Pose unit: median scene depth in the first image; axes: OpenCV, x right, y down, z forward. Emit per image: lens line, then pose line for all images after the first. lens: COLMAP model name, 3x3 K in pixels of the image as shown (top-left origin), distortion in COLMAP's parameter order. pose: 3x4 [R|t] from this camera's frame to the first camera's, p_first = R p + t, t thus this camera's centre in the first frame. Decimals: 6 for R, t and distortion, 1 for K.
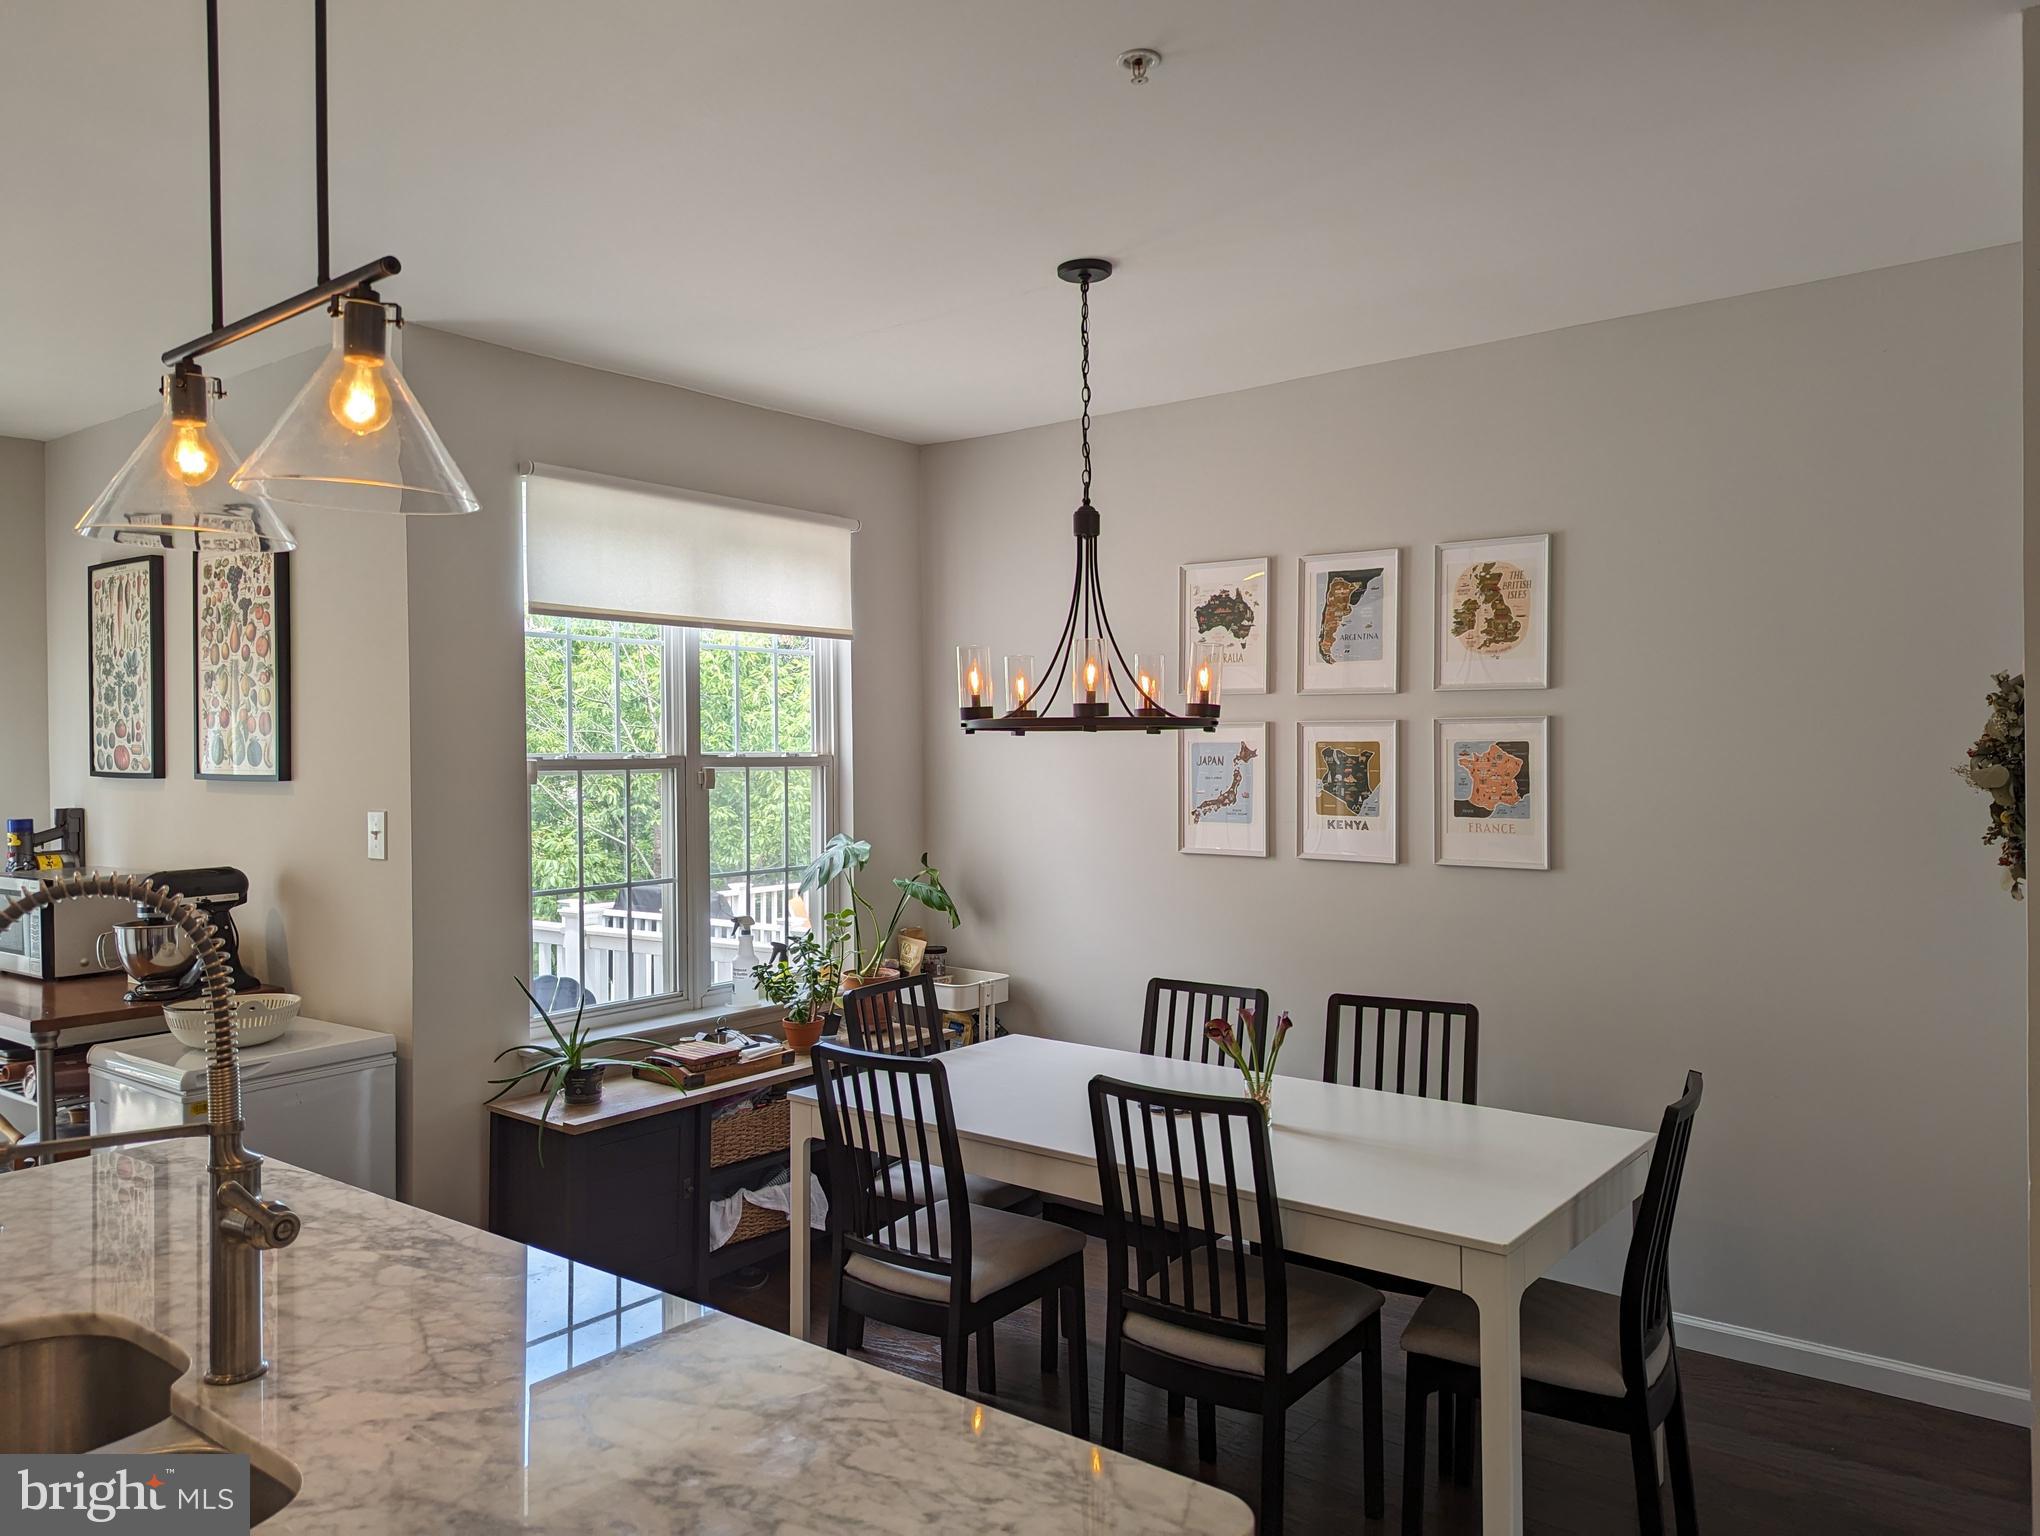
lens RADIAL K [[1432.9, 0, 1029.3], [0, 1432.9, 766.6], [0, 0, 1]] dist [0.047871, -0.034859]
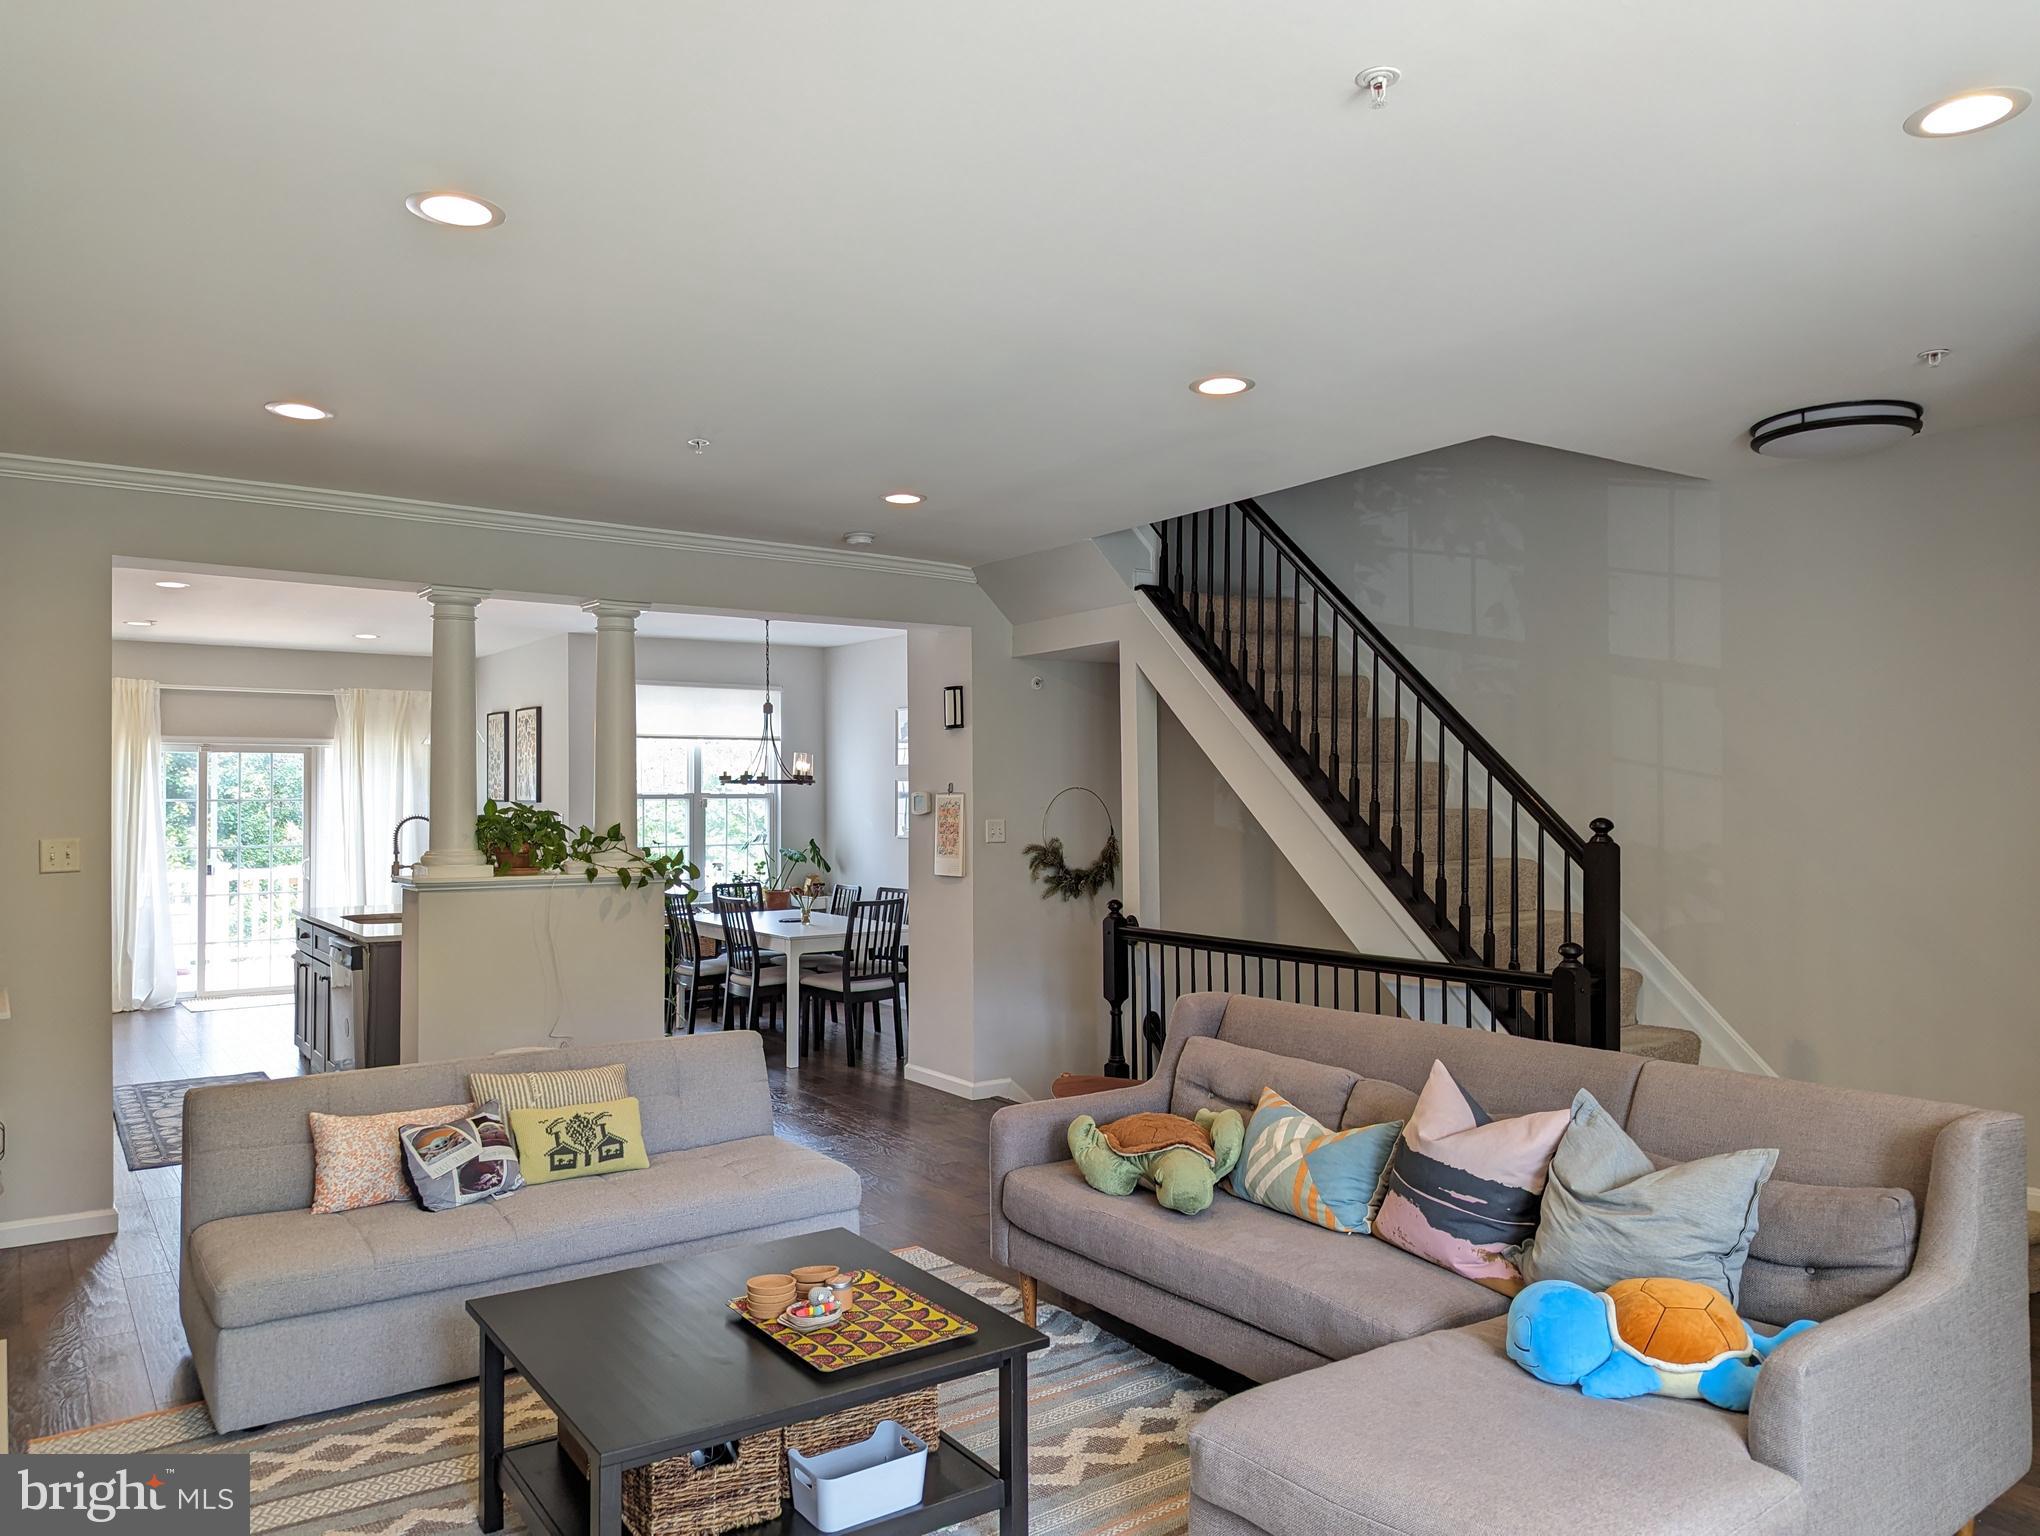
lens RADIAL K [[1432.9, 0, 1063.2], [0, 1432.9, 770.8], [0, 0, 1]] dist [0.047871, -0.034859]
pose [[0.961247, -0.001295, -0.275685, 1.099922], [-0.005865, 0.999667, -0.025145, 0.012582], [0.275625, 0.025787, 0.960919, -1.214059]]
